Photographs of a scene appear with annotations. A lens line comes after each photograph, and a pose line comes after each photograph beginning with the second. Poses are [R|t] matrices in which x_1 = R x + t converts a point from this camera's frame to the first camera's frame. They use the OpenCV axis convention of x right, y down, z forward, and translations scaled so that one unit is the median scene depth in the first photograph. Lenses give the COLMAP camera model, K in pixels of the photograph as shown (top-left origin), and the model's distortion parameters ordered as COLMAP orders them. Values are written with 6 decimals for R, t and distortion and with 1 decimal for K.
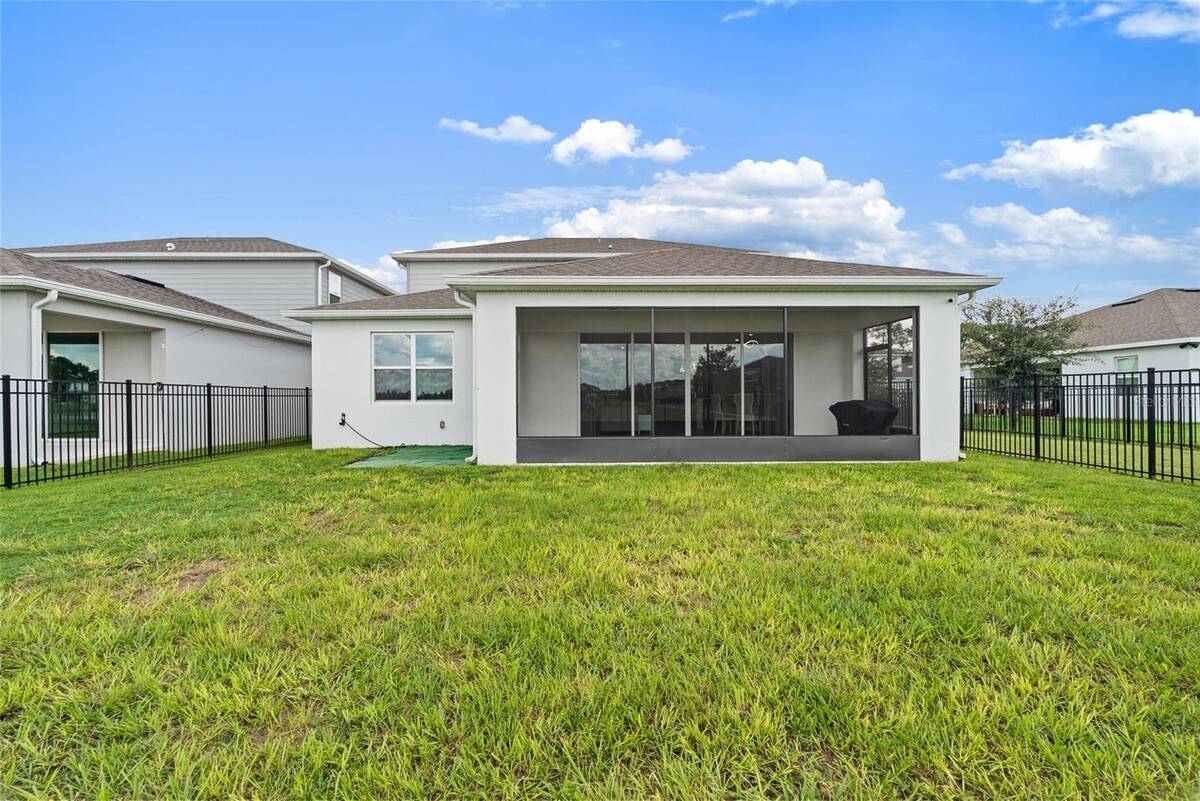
lens RADIAL K [[540.0, 0, 600.0], [0, 540.0, 400.5], [0, 0, 1]] dist [-0.002080, 0.000546]
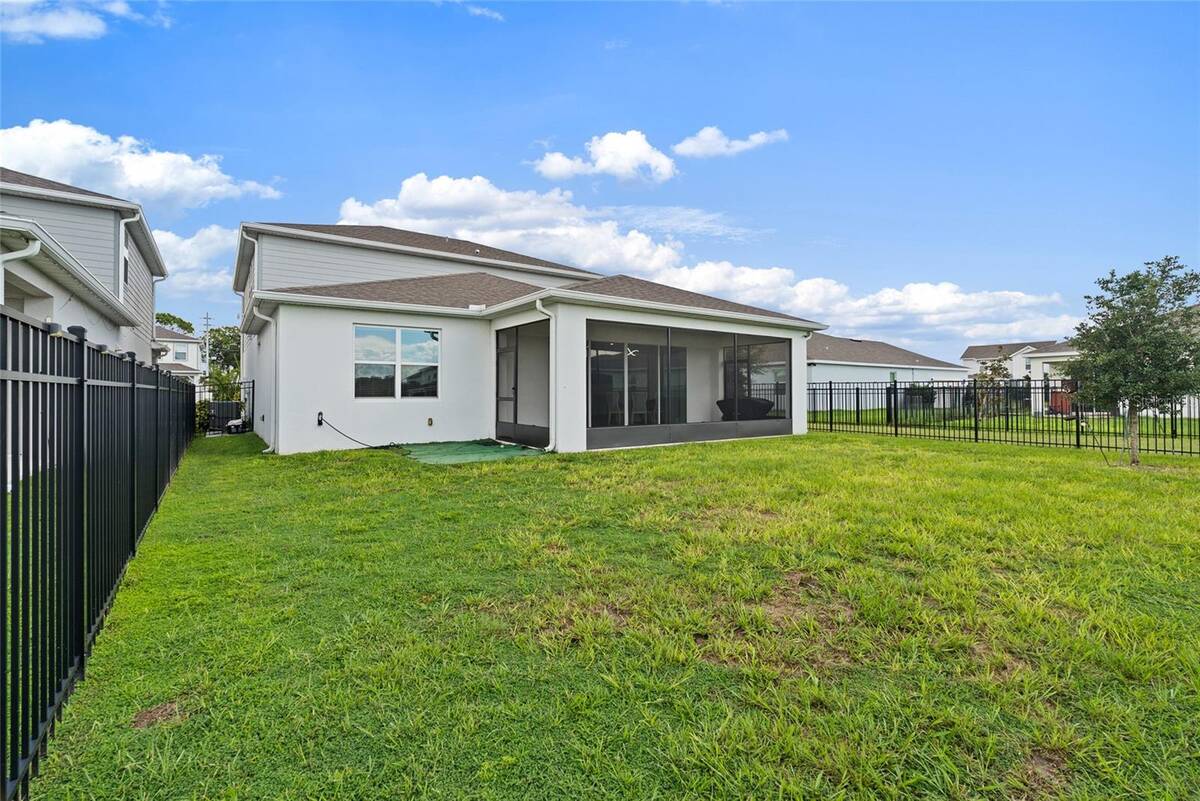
lens RADIAL K [[540.0, 0, 600.0], [0, 540.0, 400.5], [0, 0, 1]] dist [-0.002080, 0.000546]
pose [[0.817916, -0.003968, 0.575324, -0.609396], [0.002004, 0.999990, 0.004048, 0.002280], [-0.575334, -0.002158, 0.817916, 0.008931]]
